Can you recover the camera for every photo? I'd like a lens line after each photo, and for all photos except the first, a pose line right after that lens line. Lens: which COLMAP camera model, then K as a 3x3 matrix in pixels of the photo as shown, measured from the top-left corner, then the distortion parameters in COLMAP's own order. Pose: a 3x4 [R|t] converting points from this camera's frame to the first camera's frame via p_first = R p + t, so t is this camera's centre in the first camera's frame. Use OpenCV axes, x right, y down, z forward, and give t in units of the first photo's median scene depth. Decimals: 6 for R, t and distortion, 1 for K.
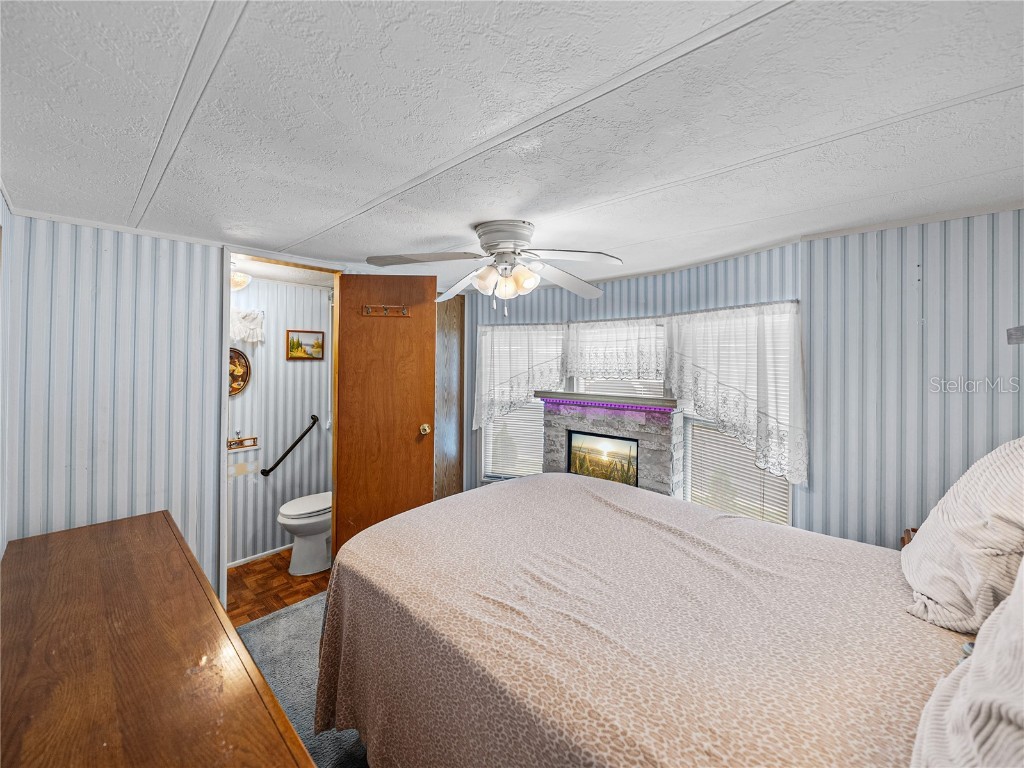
lens RADIAL K [[406.1, 0, 513.4], [0, 406.1, 375.2], [0, 0, 1]] dist [-0.000342, 0.000023]
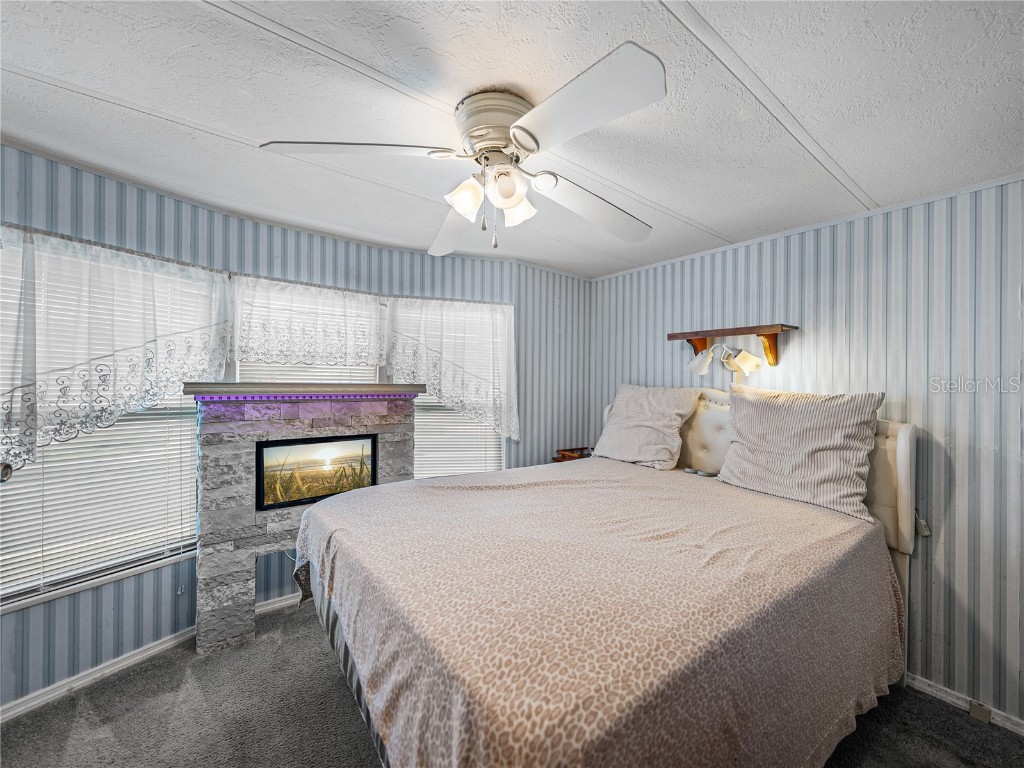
lens RADIAL K [[399.1, 0, 512.0], [0, 399.1, 384.0], [0, 0, 1]] dist [-0.000633, -0.000012]
pose [[0.188978, -0.006624, 0.981959, -0.453650], [0.020806, 0.999780, 0.002740, 0.055990], [-0.981761, 0.019913, 0.189074, 0.548766]]
